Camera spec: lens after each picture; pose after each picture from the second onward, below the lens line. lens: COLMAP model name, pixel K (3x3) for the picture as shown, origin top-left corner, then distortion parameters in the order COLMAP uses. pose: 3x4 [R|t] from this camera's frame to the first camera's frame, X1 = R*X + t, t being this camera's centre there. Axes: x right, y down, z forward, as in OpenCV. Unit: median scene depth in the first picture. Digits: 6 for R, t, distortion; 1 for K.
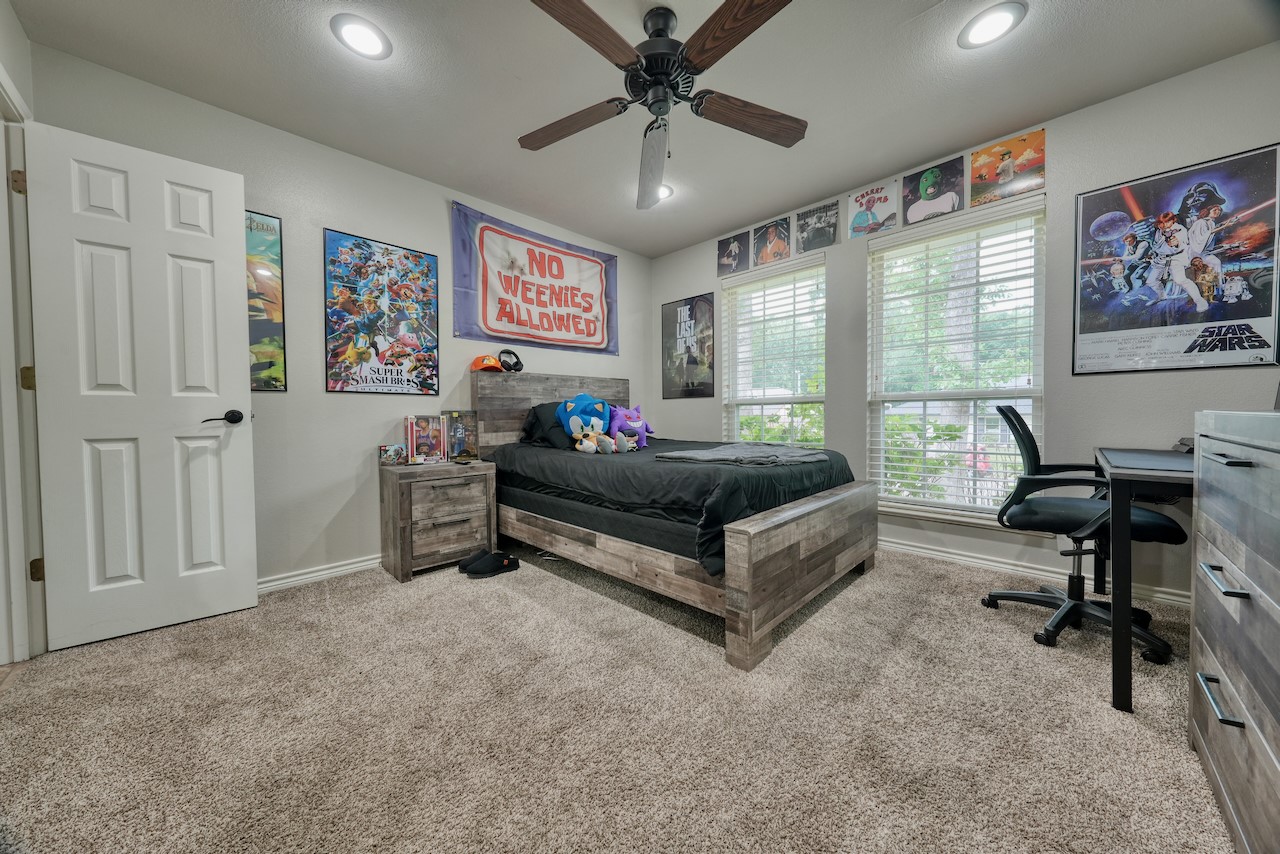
lens RADIAL K [[431.2, 0, 639.8], [0, 431.2, 425.9], [0, 0, 1]] dist [-0.003999, 0.000436]
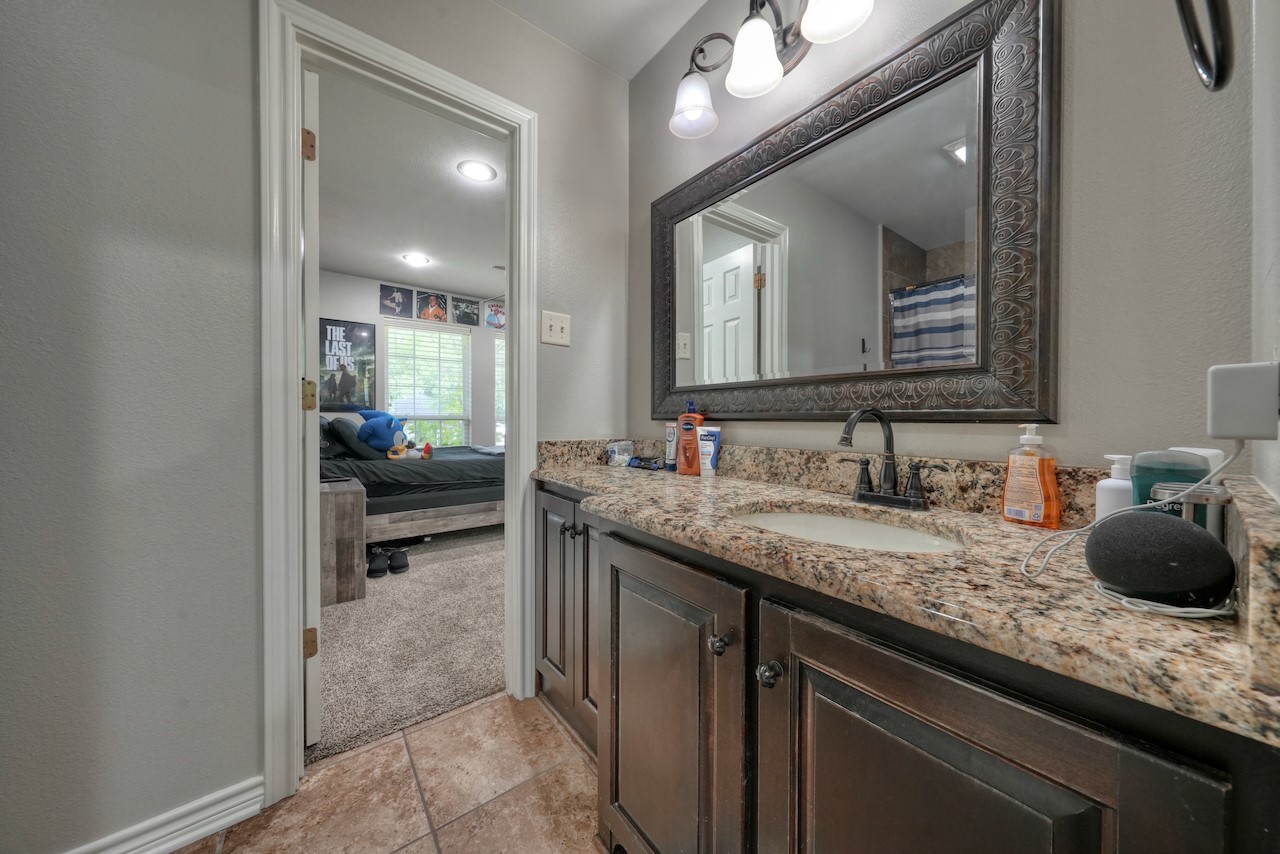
lens RADIAL K [[431.2, 0, 640.4], [0, 431.2, 425.5], [0, 0, 1]] dist [-0.003999, 0.000436]
pose [[0.120270, -0.002821, 0.992737, -0.940013], [0.021885, 0.999760, 0.000190, -0.017557], [-0.992500, 0.021703, 0.120302, 0.142051]]
